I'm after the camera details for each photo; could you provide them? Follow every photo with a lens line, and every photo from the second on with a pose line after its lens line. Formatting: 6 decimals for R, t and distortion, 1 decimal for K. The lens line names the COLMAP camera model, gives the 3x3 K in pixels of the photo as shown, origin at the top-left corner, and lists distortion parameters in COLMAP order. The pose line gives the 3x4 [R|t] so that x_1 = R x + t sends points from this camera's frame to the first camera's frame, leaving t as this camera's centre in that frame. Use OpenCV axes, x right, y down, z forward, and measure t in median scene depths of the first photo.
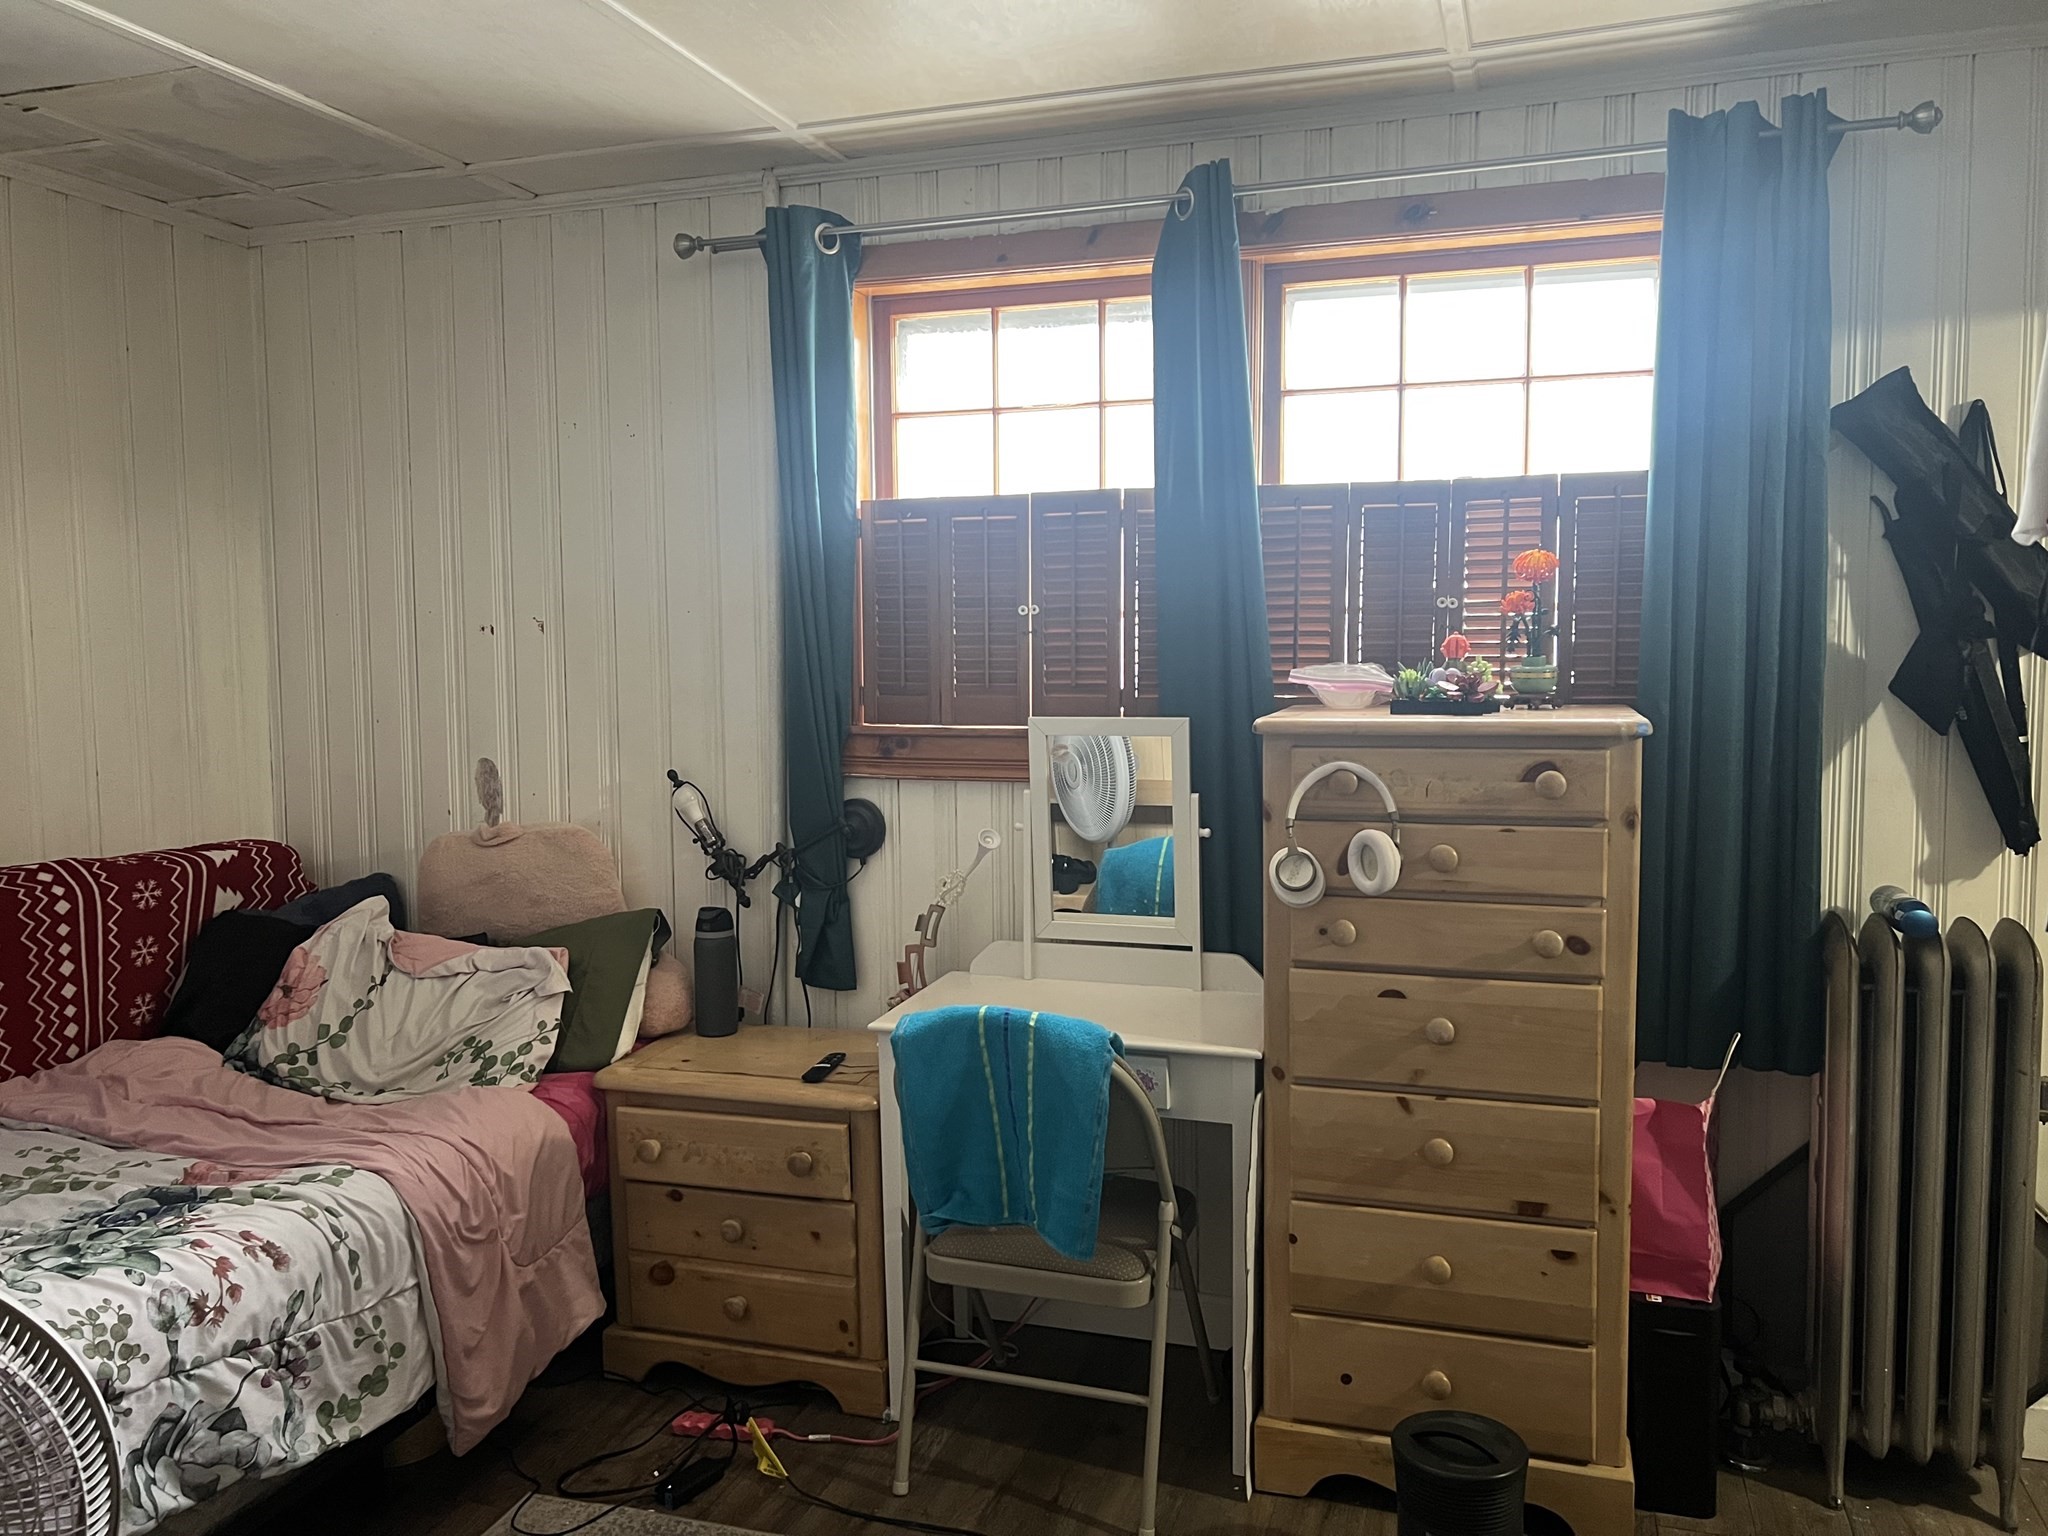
lens RADIAL K [[1519.0, 0, 1024.0], [0, 1519.0, 768.0], [0, 0, 1]] dist [0.074916, -0.105608]
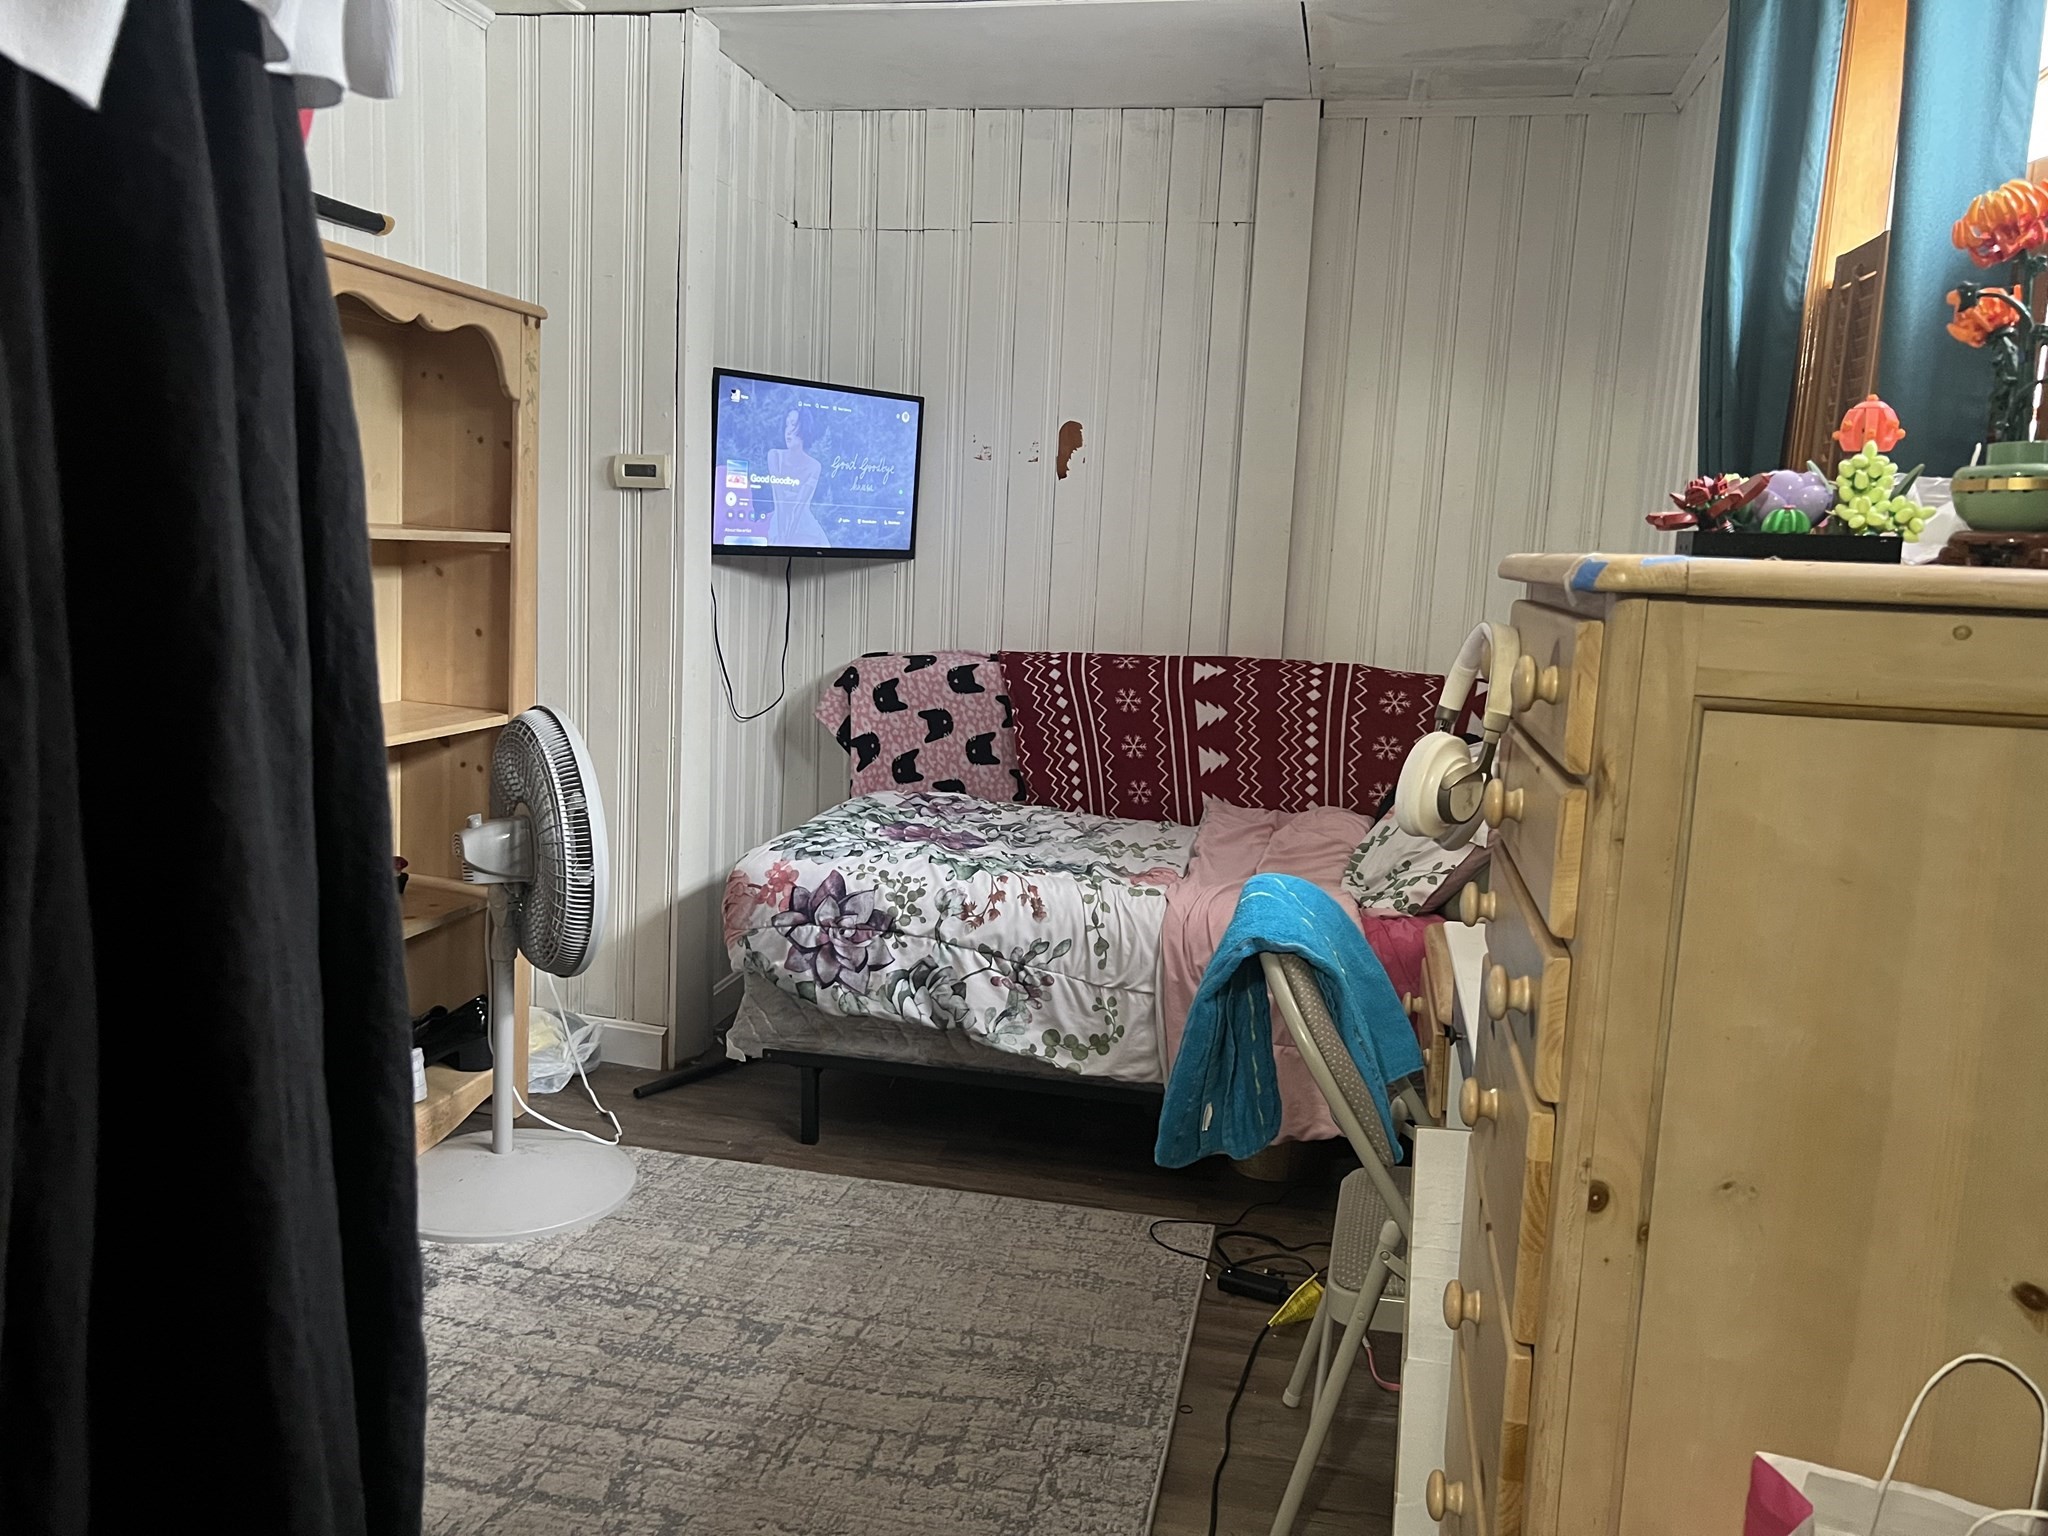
lens RADIAL K [[1519.0, 0, 1024.0], [0, 1519.0, 768.0], [0, 0, 1]] dist [0.074916, -0.105608]
pose [[0.085674, 0.159330, -0.983501, 0.856412], [-0.124104, 0.981149, 0.148138, -0.014436], [0.988564, 0.109365, 0.103832, 0.824729]]
